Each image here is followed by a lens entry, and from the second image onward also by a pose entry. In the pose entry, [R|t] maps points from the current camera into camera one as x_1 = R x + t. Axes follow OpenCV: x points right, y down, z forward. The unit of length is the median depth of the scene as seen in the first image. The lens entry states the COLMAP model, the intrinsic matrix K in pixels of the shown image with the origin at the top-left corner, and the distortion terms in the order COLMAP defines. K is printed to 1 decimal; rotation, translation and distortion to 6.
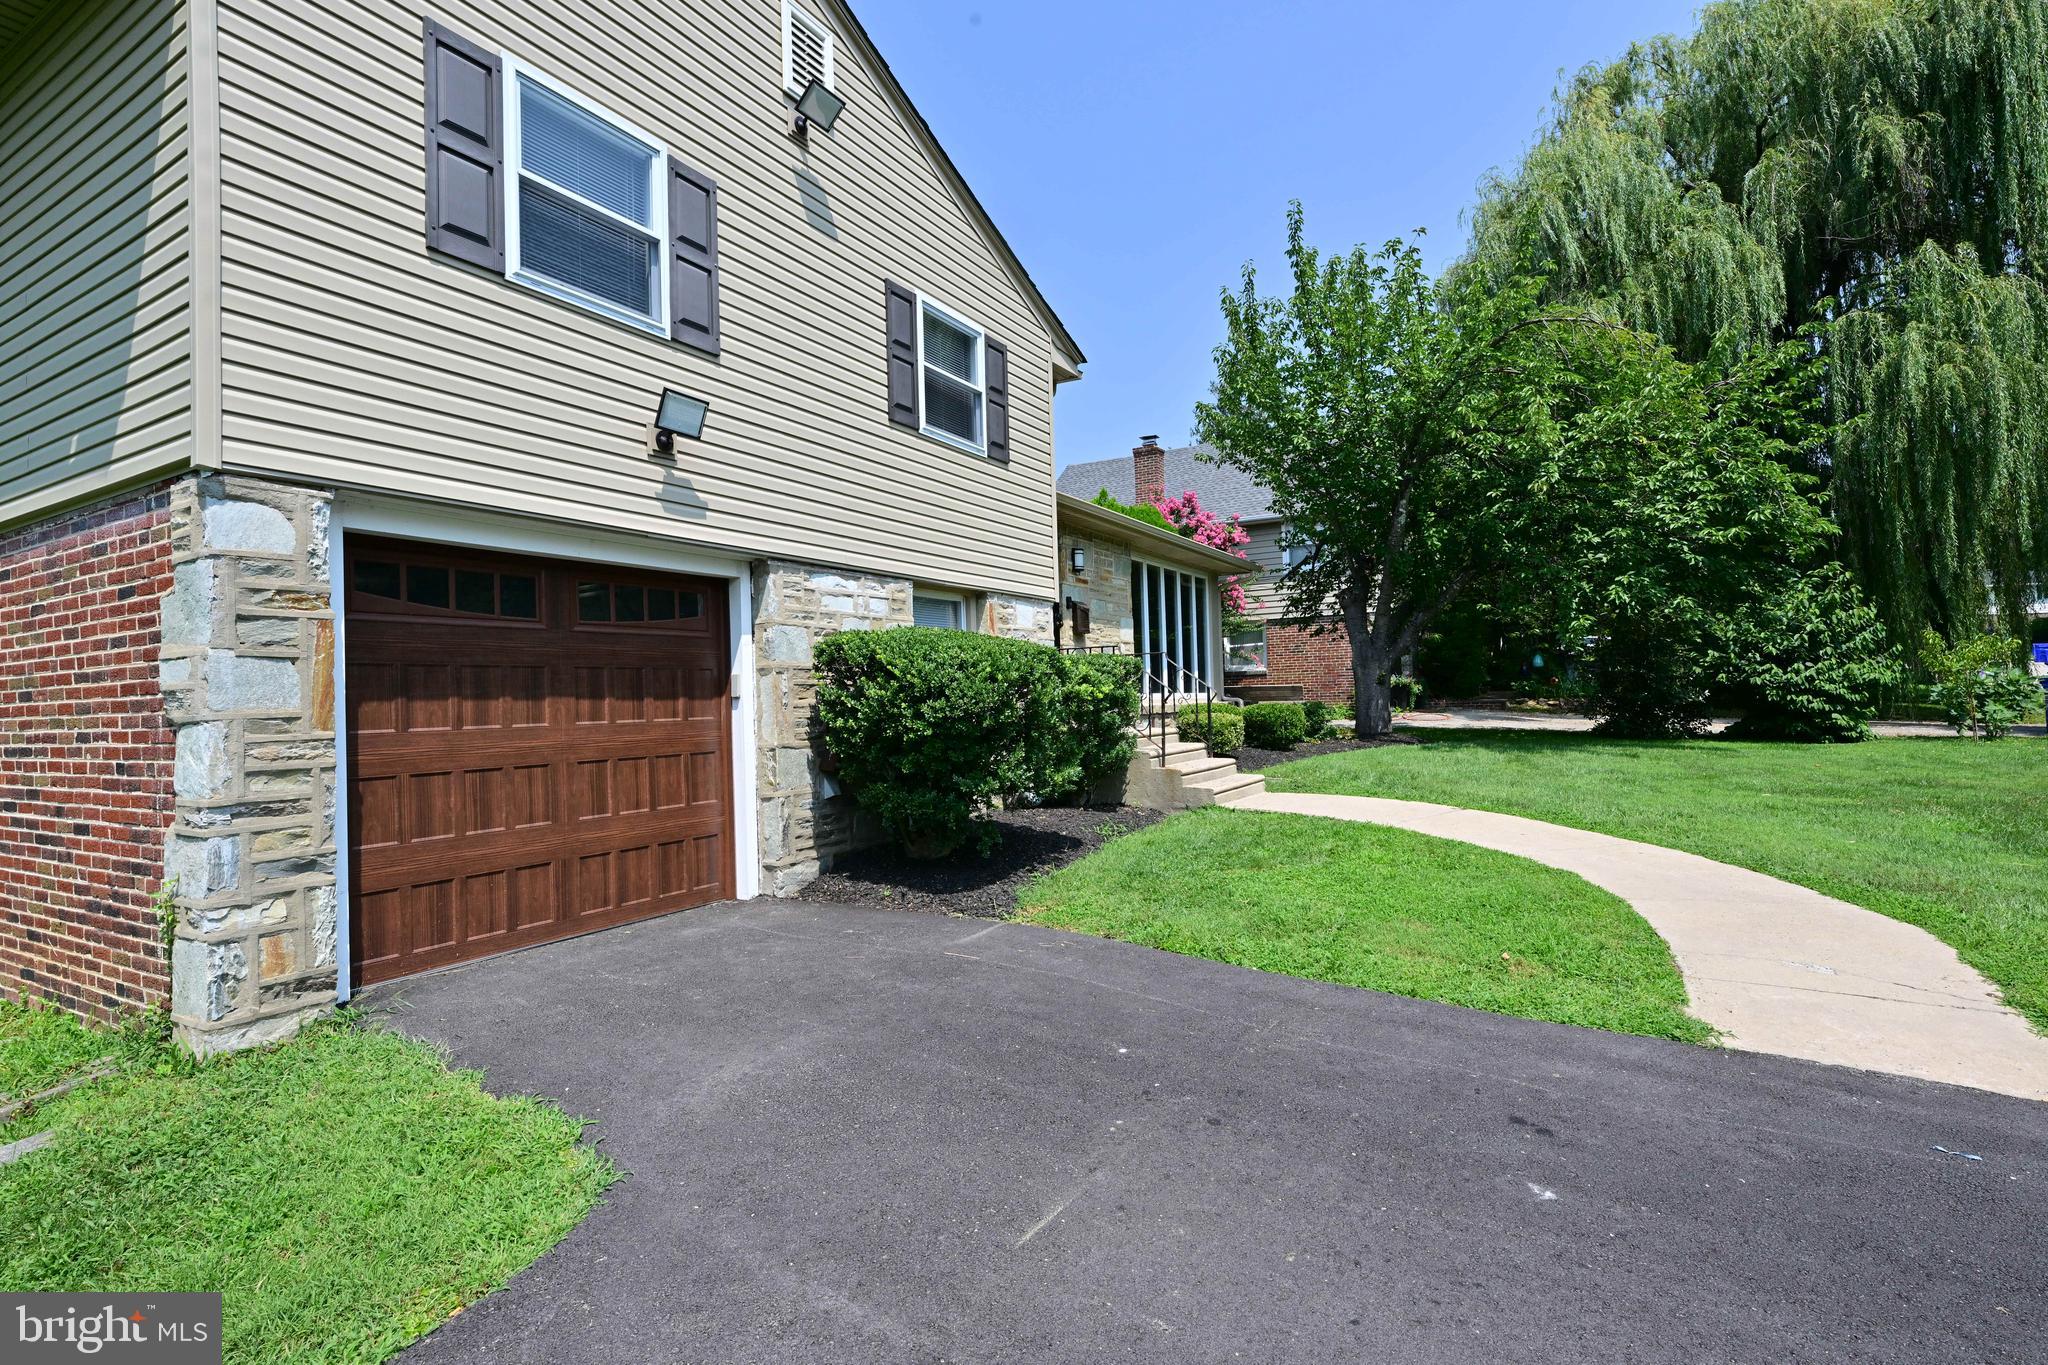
lens RADIAL K [[991.5, 0, 1024.0], [0, 991.5, 682.5], [0, 0, 1]] dist [0.001991, 0.000112]
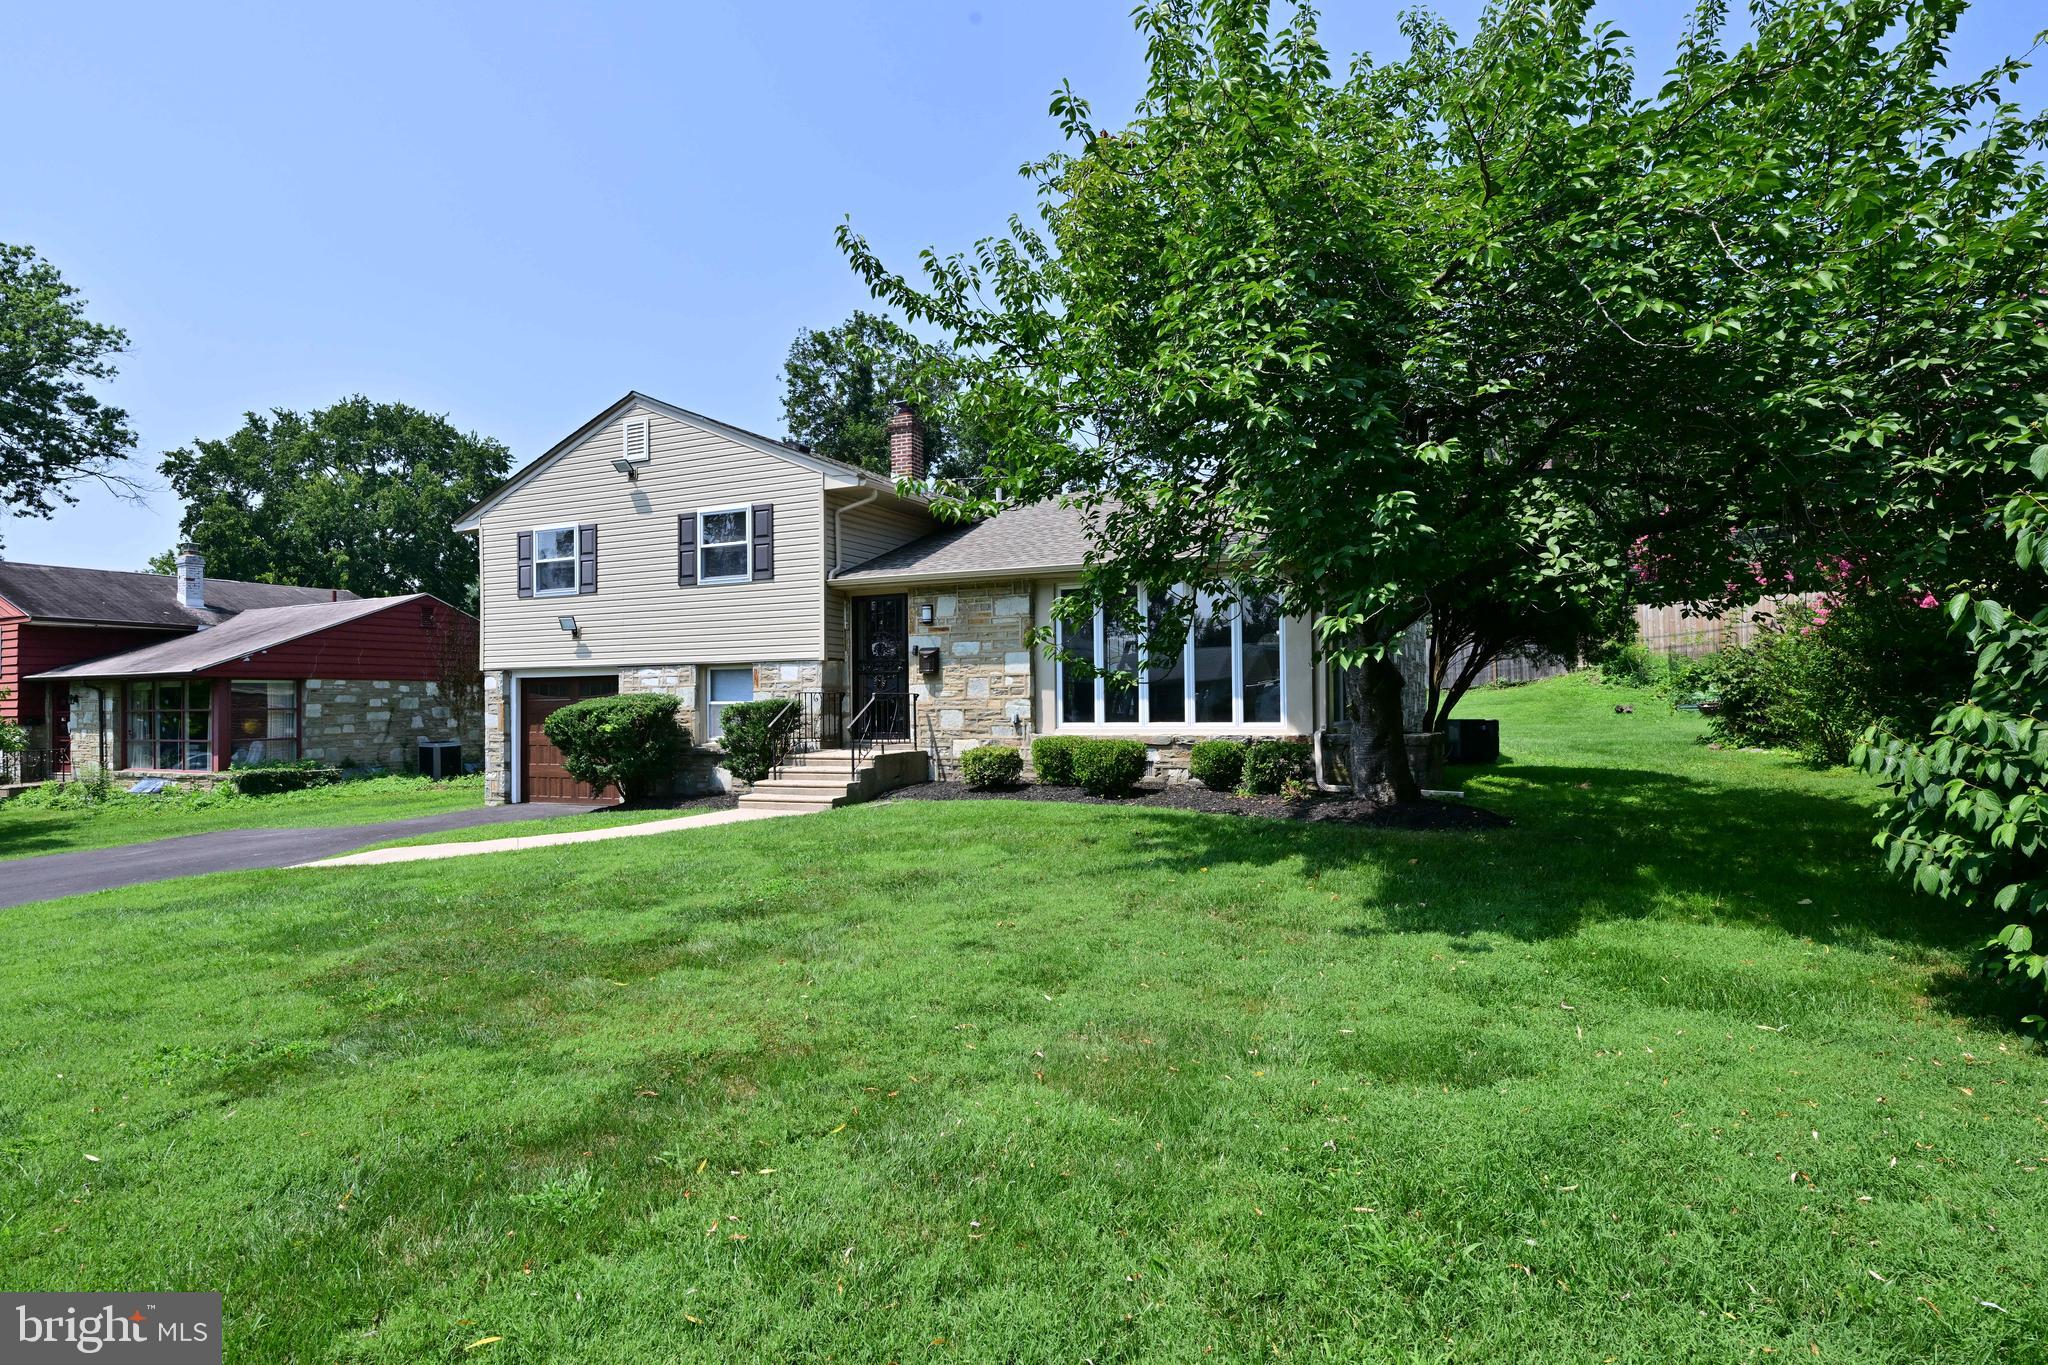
lens RADIAL K [[1098.5, 0, 1024.0], [0, 1098.5, 682.5], [0, 0, 1]] dist [-0.001401, -0.000352]
pose [[0.091130, 0.008107, -0.995806, 2.547184], [0.029324, 0.999511, 0.010820, -0.089622], [0.995407, -0.030187, 0.090847, 1.781560]]
